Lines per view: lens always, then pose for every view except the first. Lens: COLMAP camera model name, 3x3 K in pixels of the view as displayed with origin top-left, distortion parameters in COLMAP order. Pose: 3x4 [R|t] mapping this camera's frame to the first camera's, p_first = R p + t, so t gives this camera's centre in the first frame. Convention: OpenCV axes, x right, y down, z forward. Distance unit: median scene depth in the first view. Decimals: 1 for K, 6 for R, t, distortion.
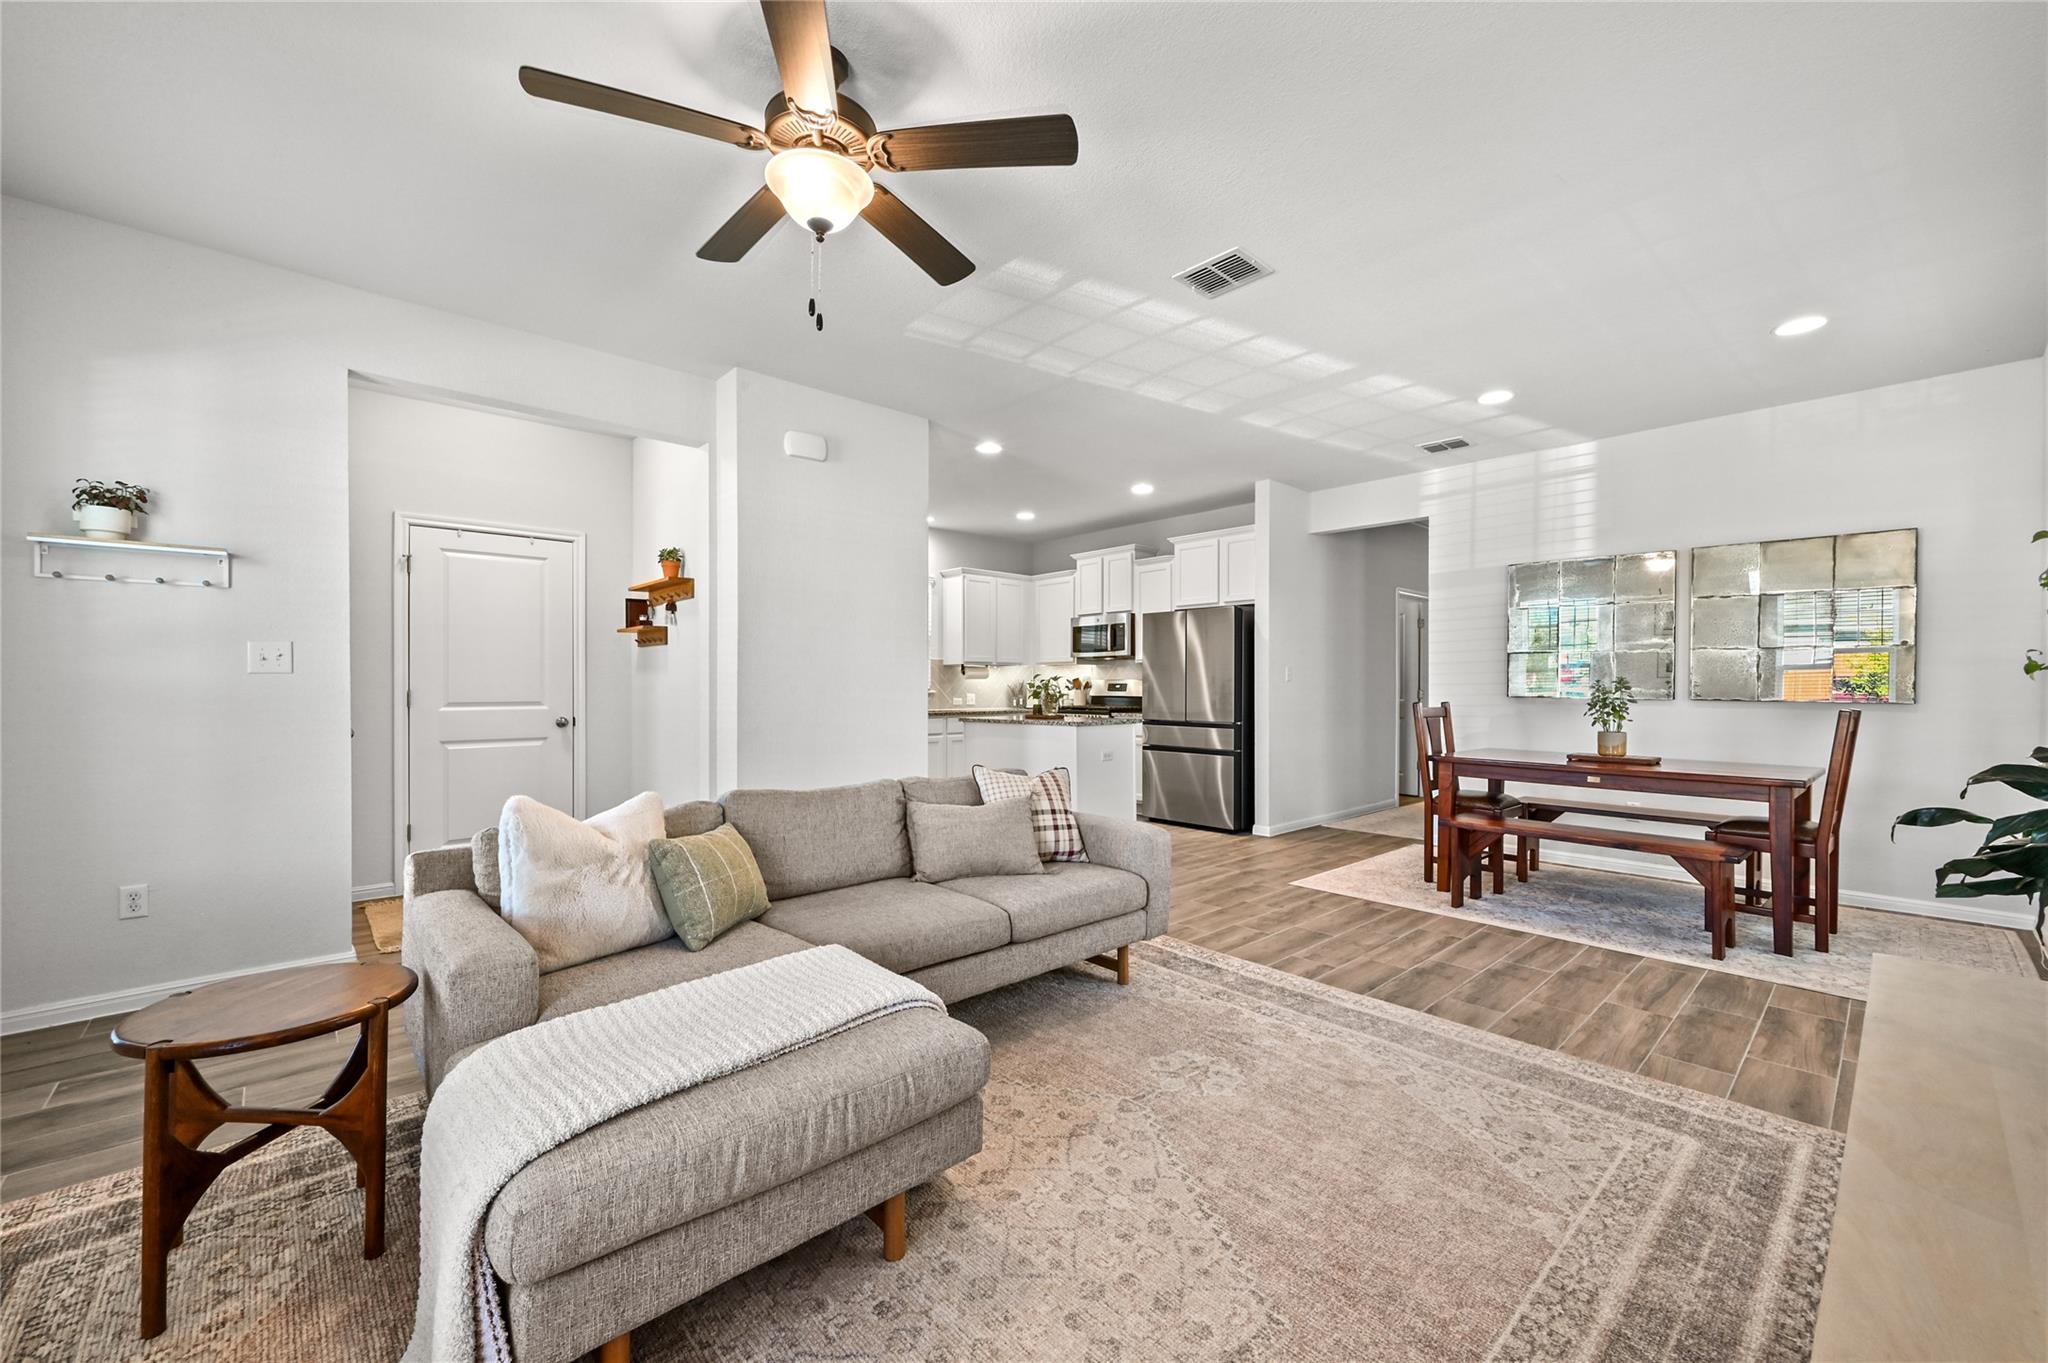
lens RADIAL K [[809.3, 0, 1030.4], [0, 809.3, 687.8], [0, 0, 1]] dist [-0.001181, 0.000581]
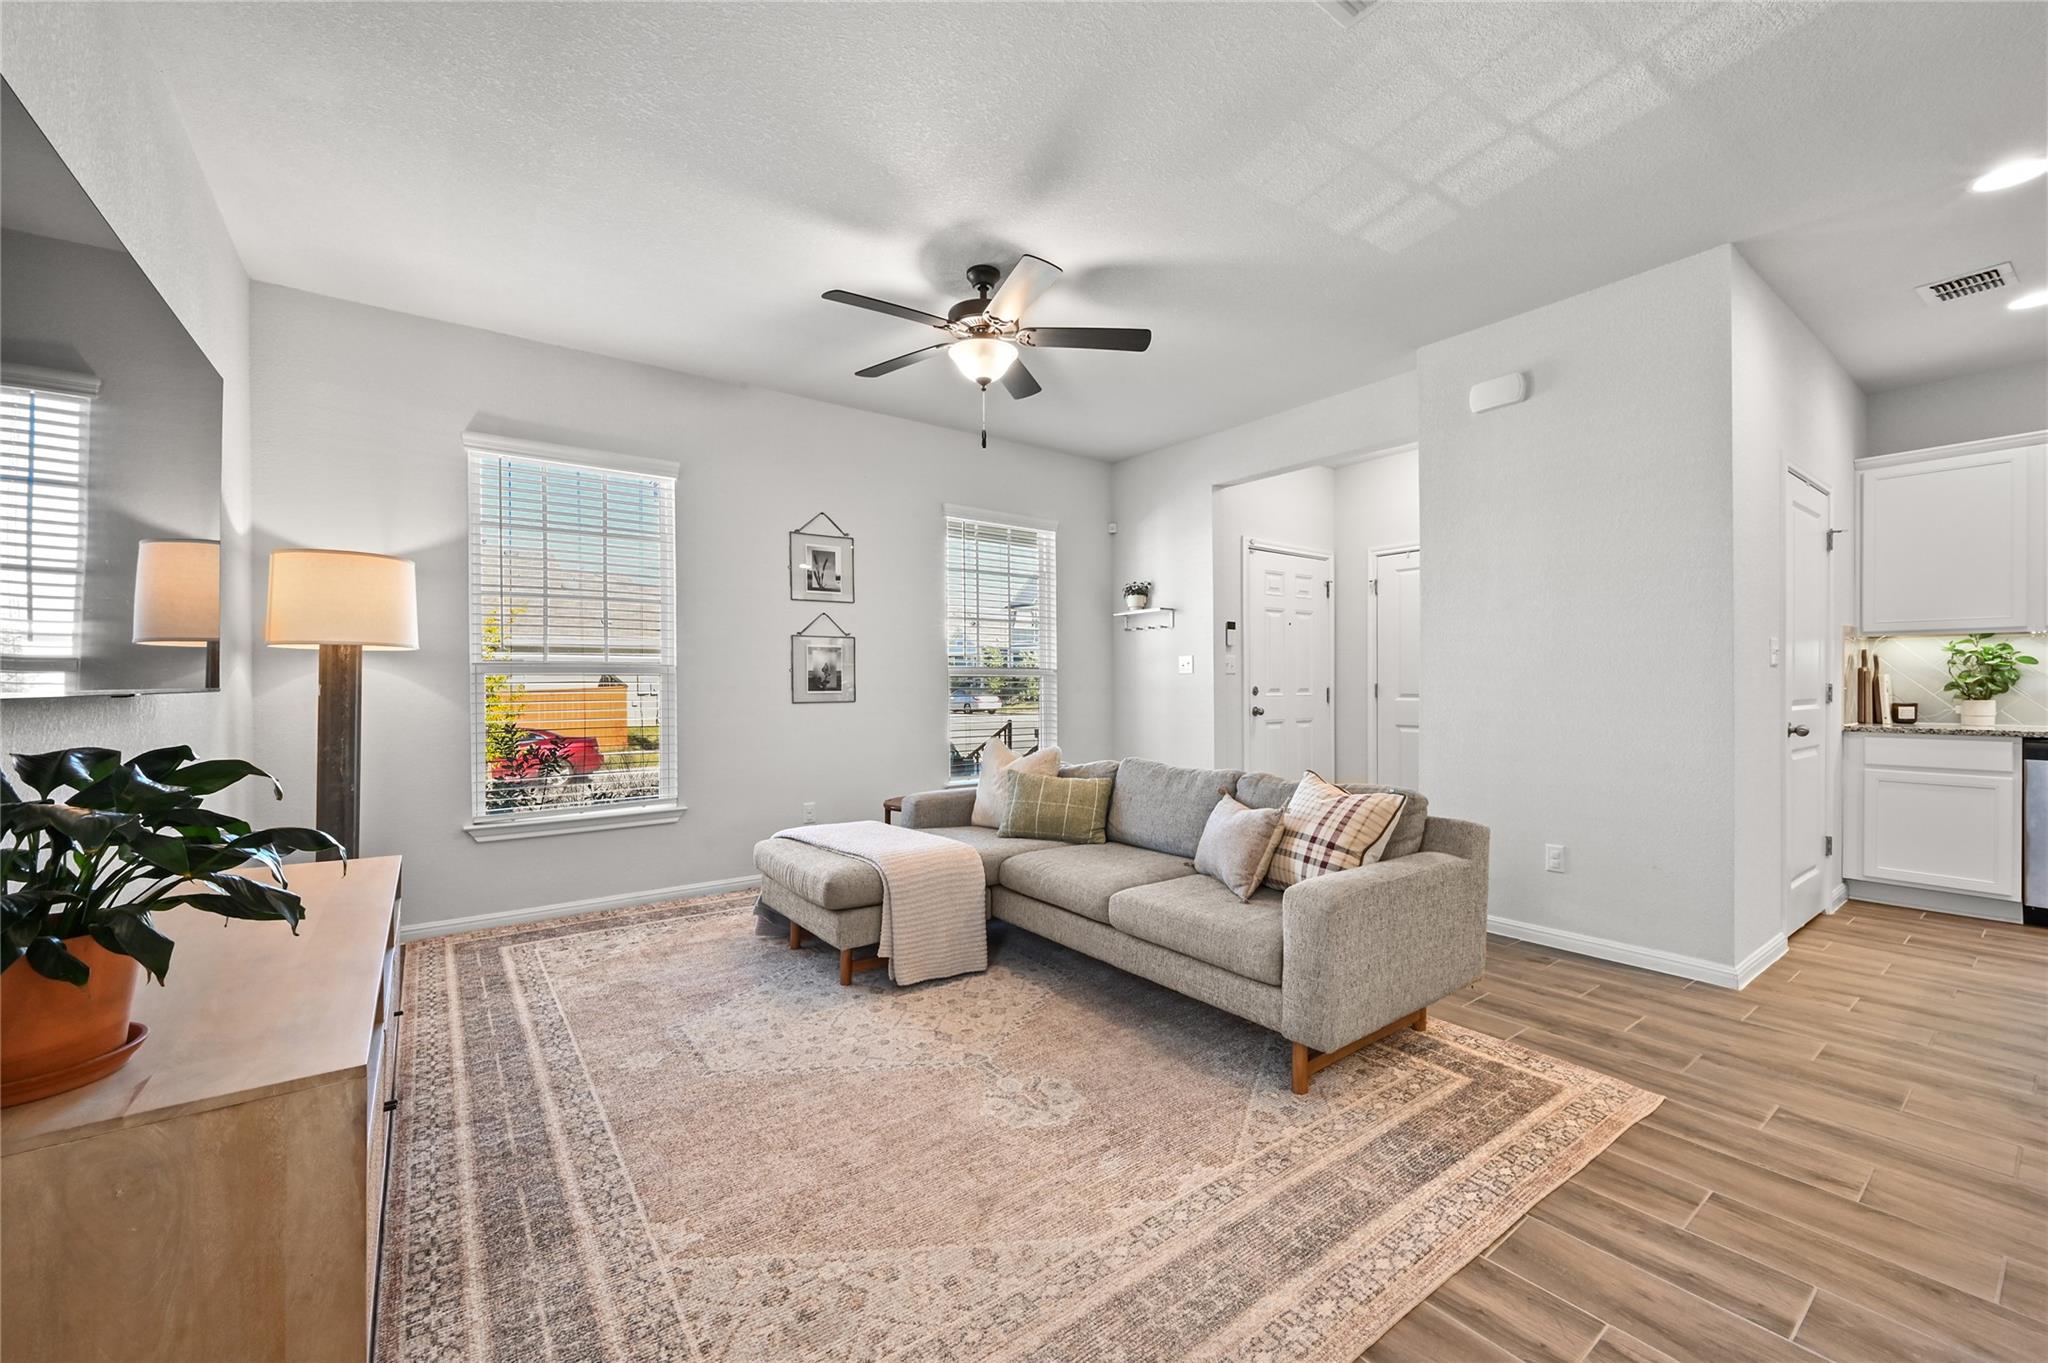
lens RADIAL K [[809.3, 0, 1019.4], [0, 809.3, 682.7], [0, 0, 1]] dist [-0.001181, 0.000581]
pose [[-0.110111, -0.002631, -0.993916, 0.613558], [-0.000058, 0.999997, -0.002641, 0.004030], [0.993919, -0.000233, -0.110111, 0.598577]]
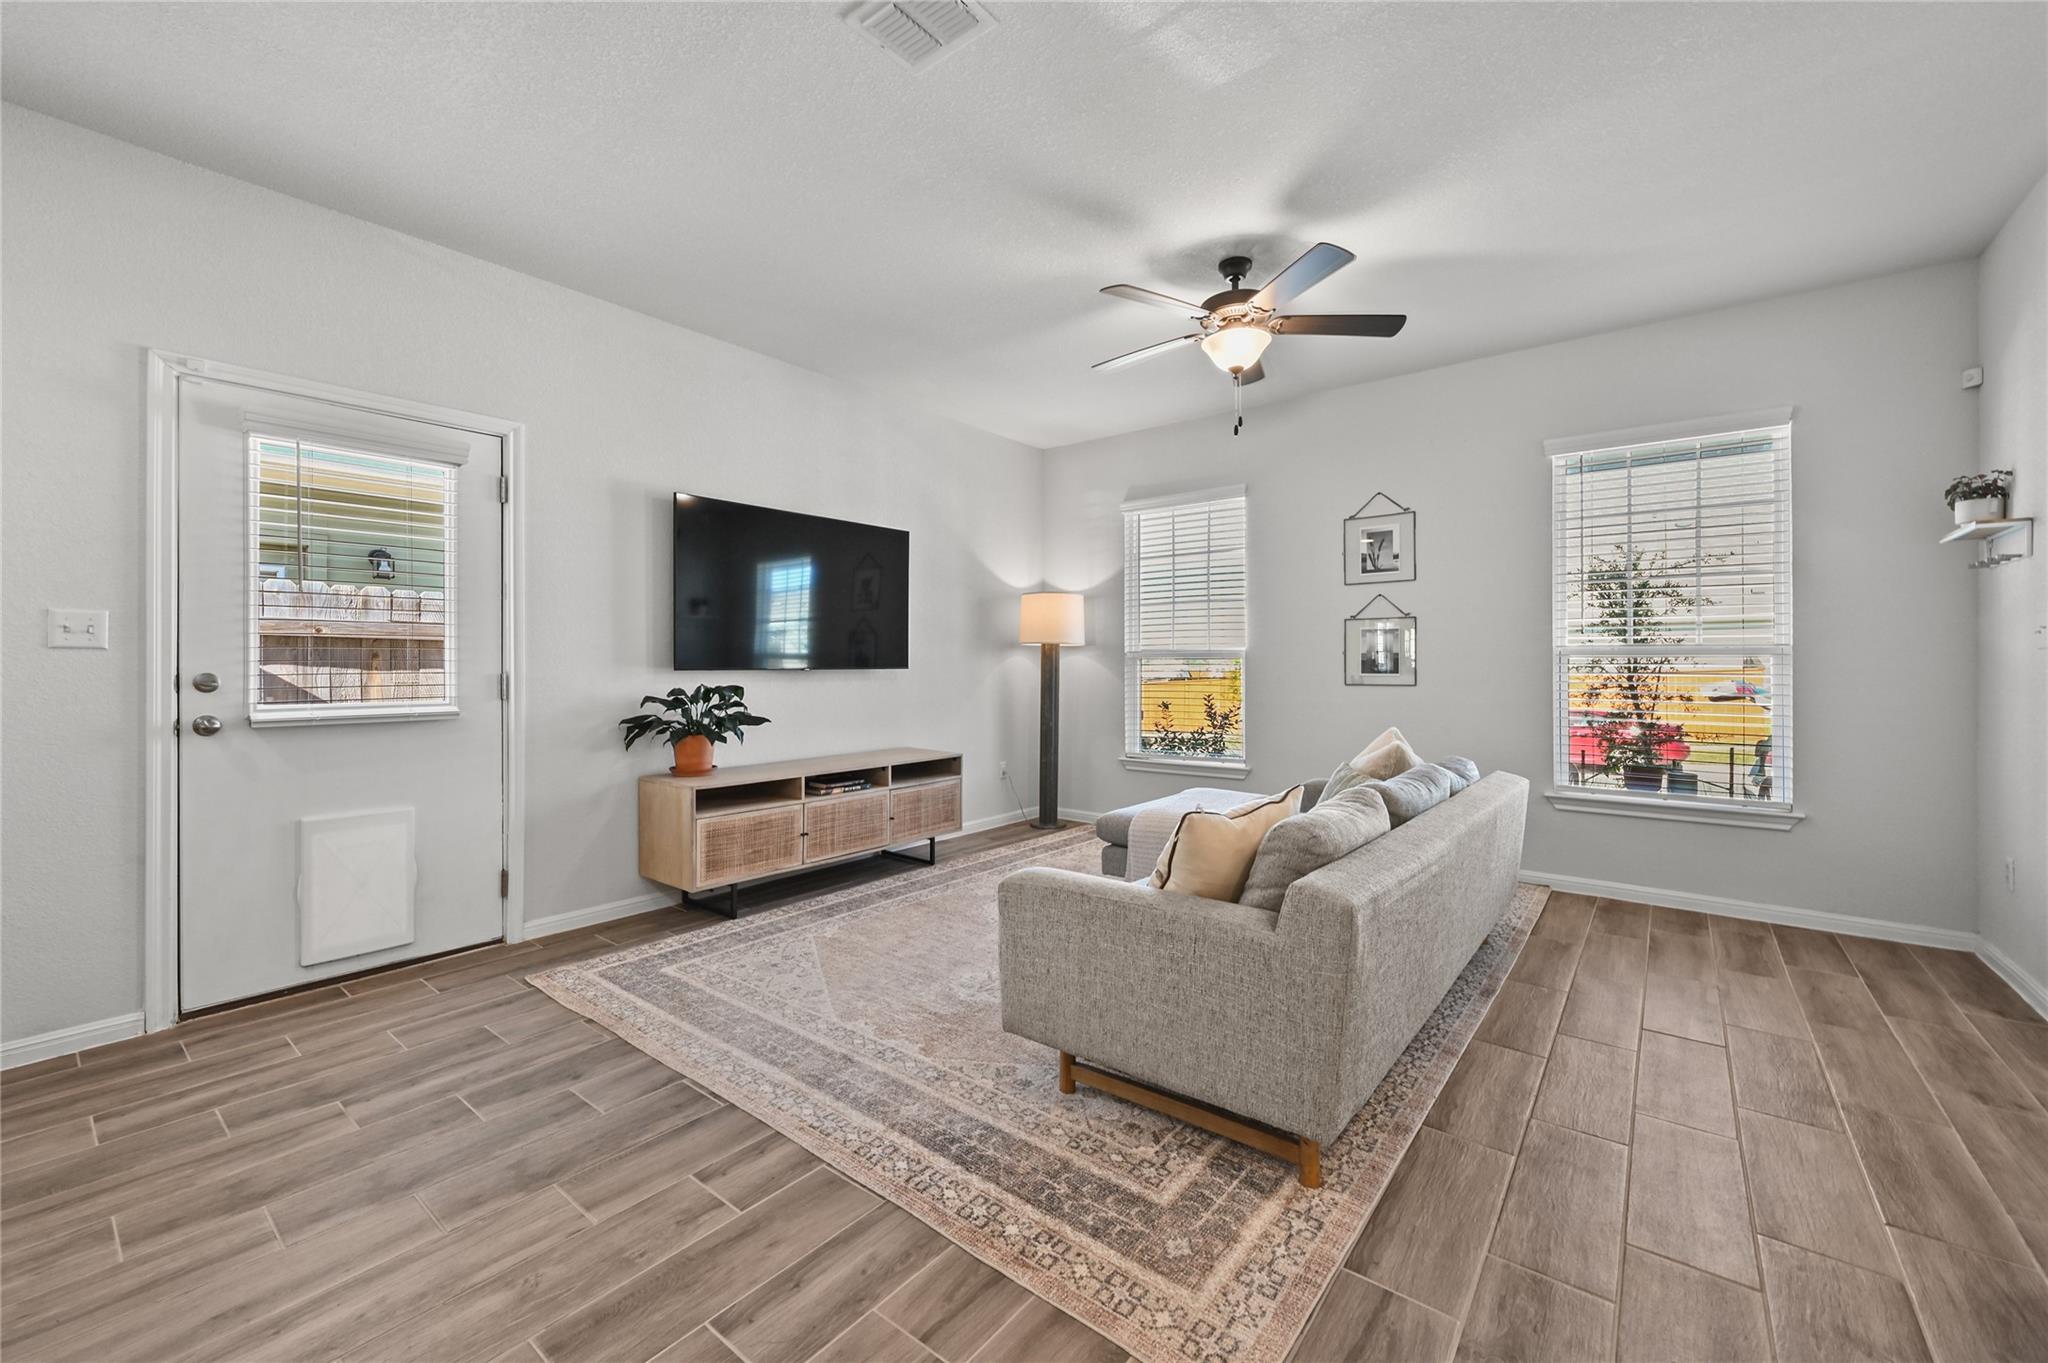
lens RADIAL K [[809.3, 0, 1031.4], [0, 809.3, 669.3], [0, 0, 1]] dist [-0.001181, 0.000581]
pose [[-0.987491, -0.001654, -0.157665, 0.183052], [-0.002564, 0.999981, 0.005568, 0.001444], [0.157653, 0.005903, -0.987477, 1.204096]]
